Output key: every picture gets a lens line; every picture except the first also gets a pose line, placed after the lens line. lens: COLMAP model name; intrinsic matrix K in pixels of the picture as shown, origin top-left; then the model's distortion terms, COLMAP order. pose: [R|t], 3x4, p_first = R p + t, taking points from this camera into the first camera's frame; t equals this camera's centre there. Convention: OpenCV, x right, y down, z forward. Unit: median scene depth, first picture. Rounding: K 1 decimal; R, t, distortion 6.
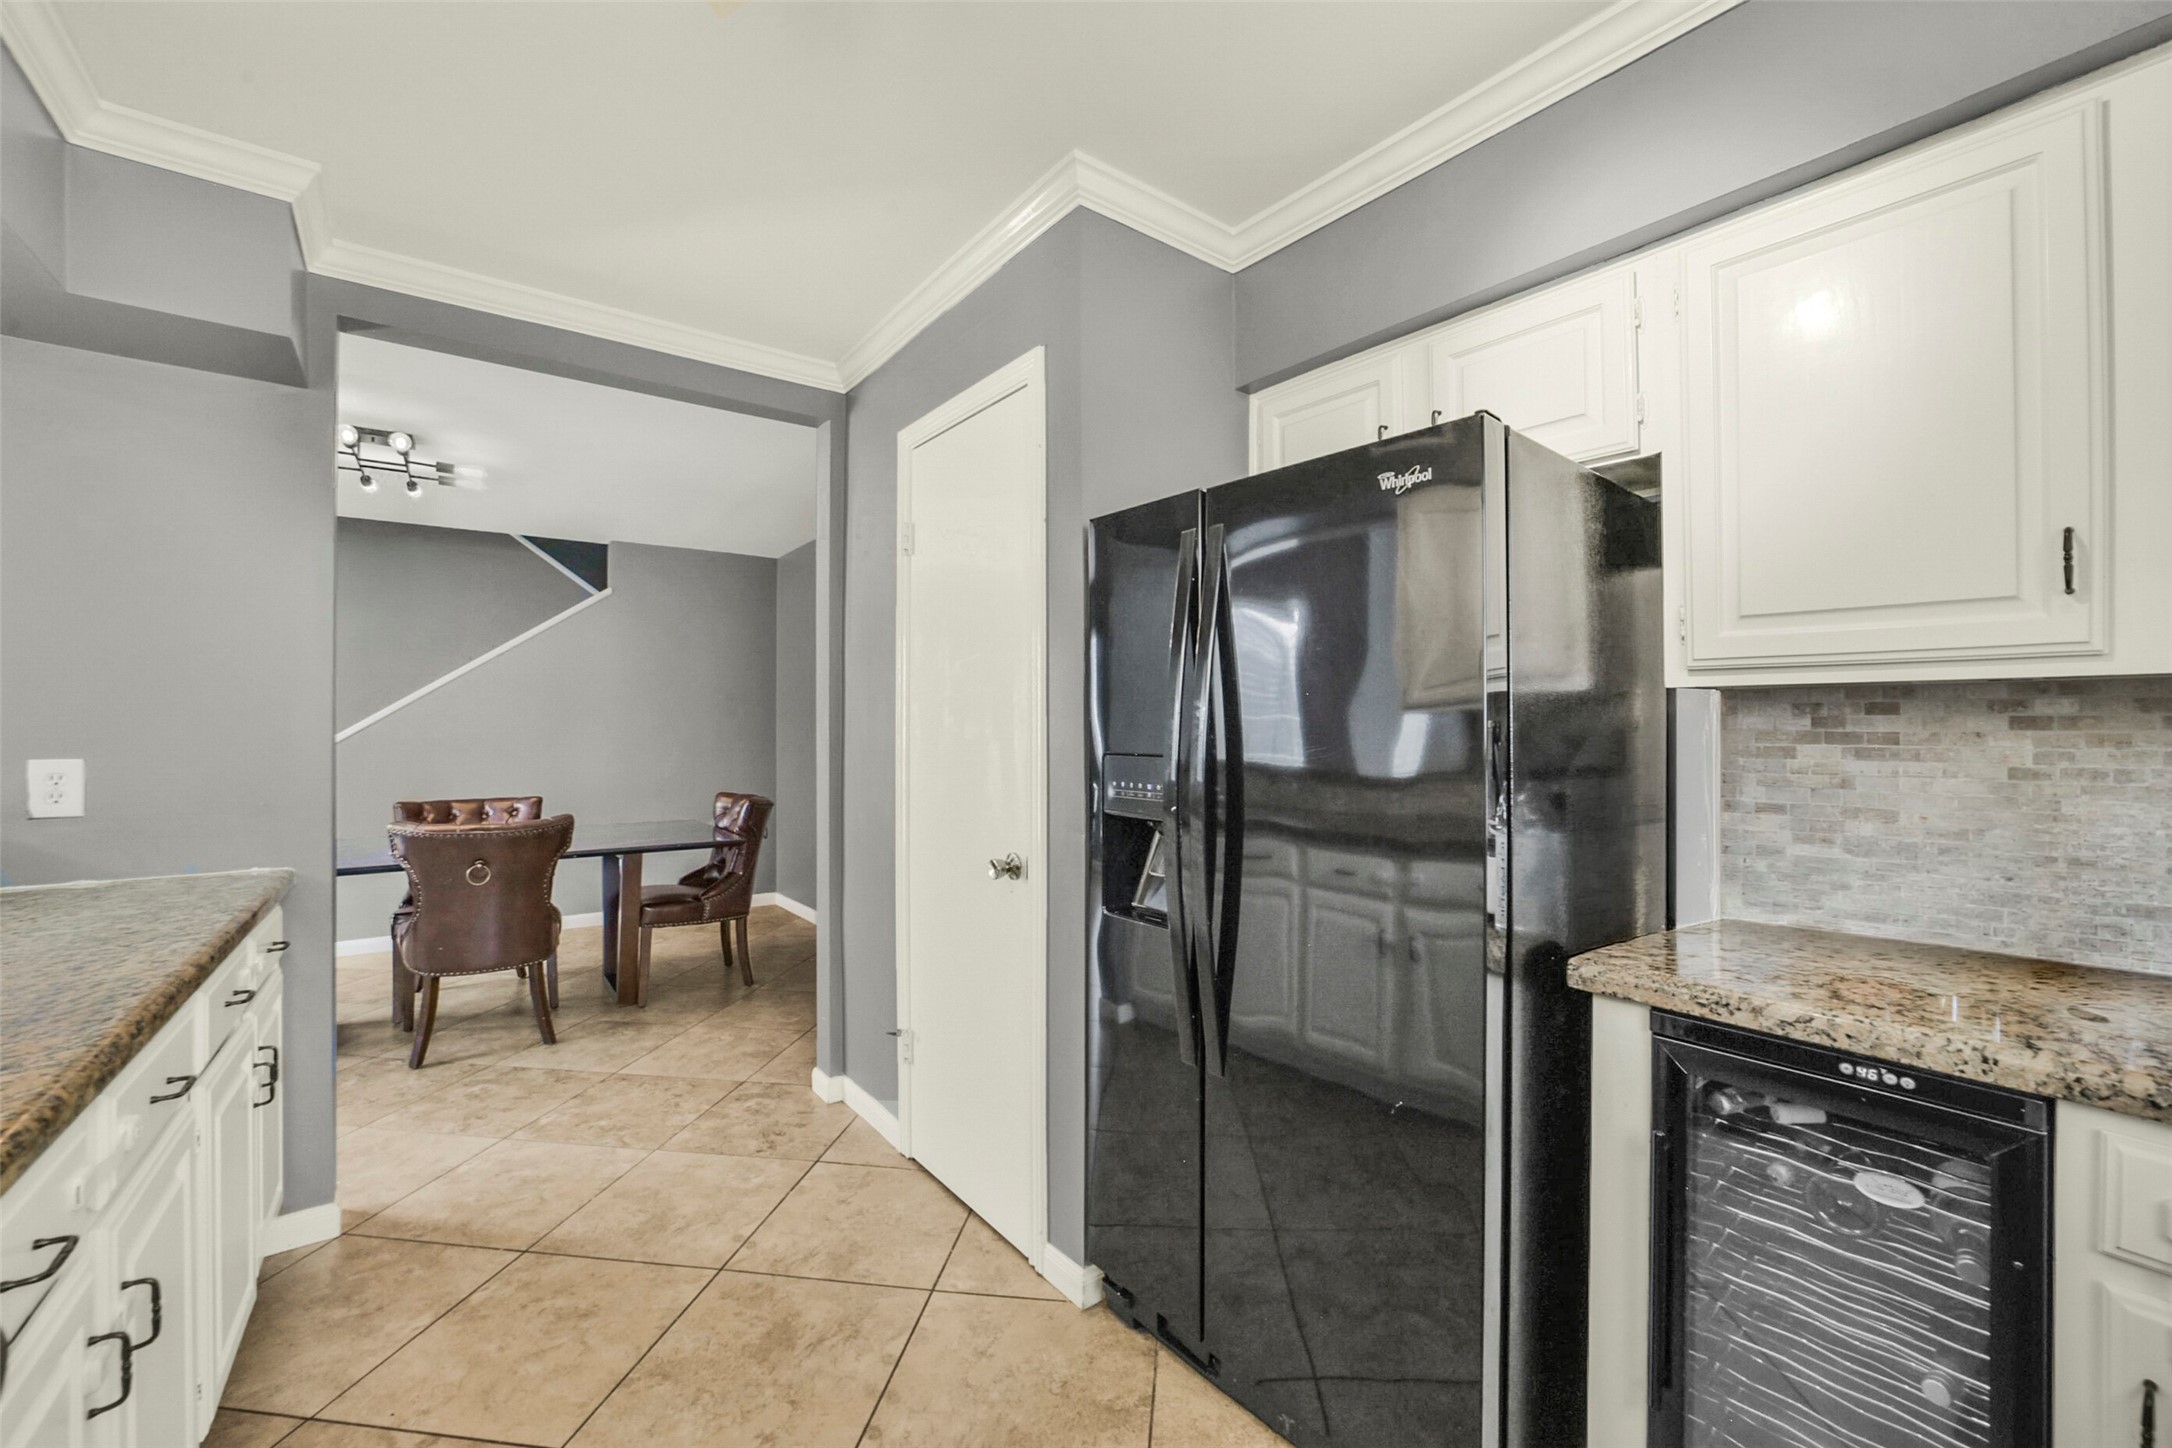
lens RADIAL K [[860.2, 0, 1086.0], [0, 860.2, 724.0], [0, 0, 1]] dist [0.000004, 0.000216]
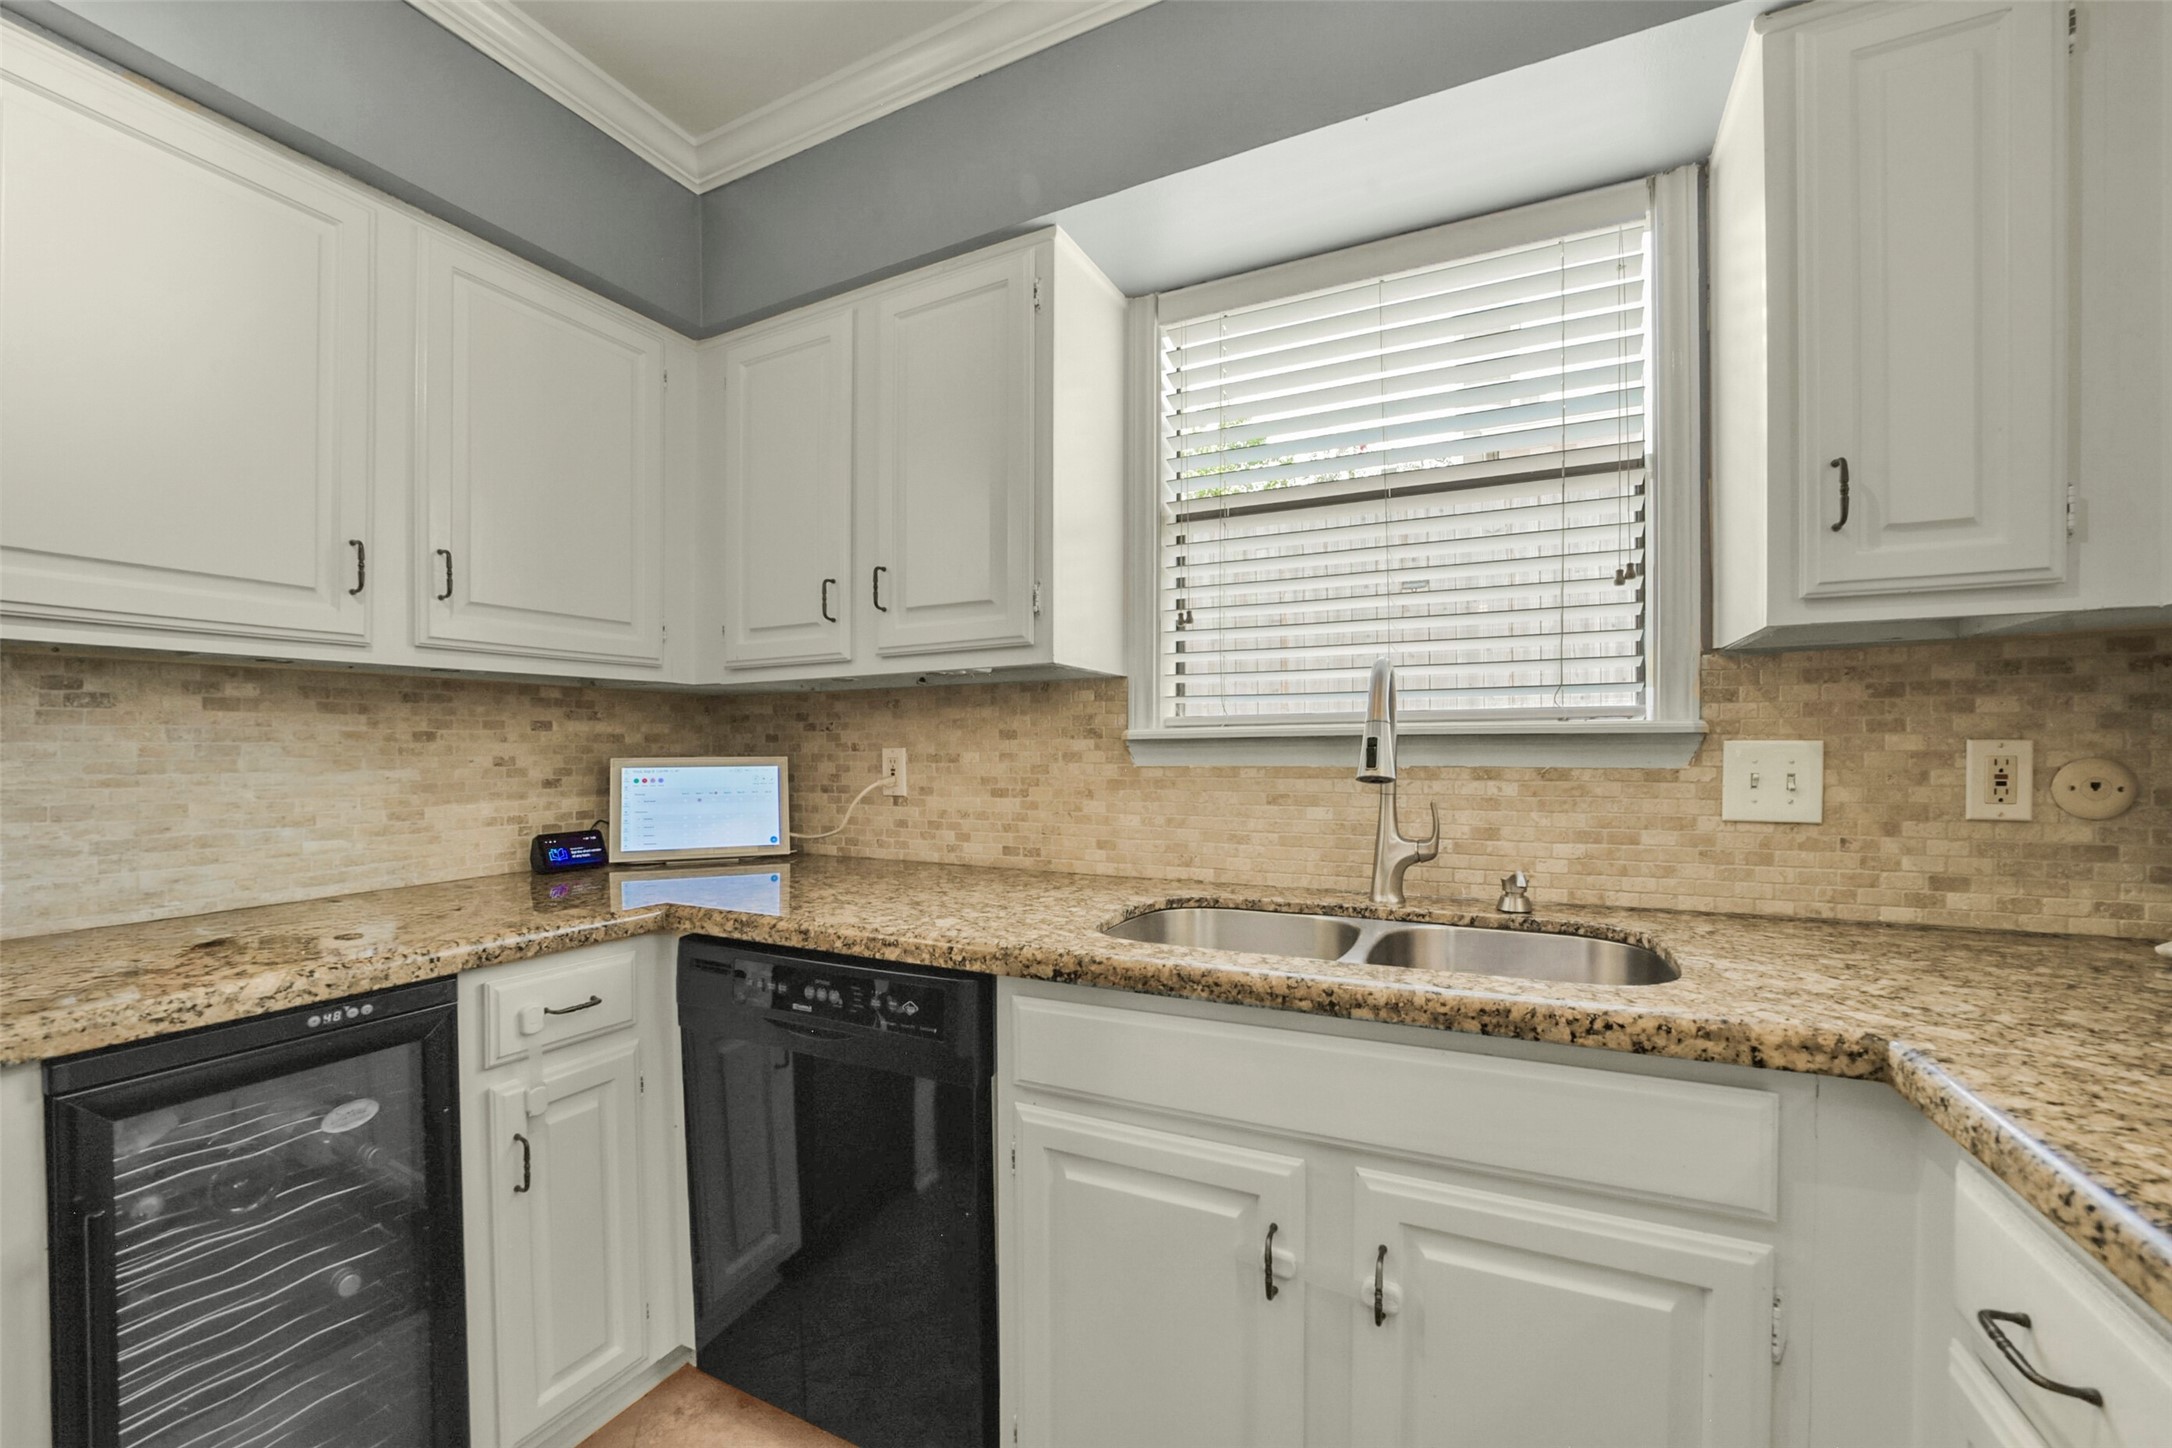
lens RADIAL K [[871.9, 0, 1084.6], [0, 871.9, 773.4], [0, 0, 1]] dist [0.000320, 0.000026]
pose [[-0.439724, -0.015582, 0.897998, -0.444727], [0.008091, 0.999740, 0.021310, 0.085983], [-0.898097, 0.016636, -0.439484, 0.608128]]
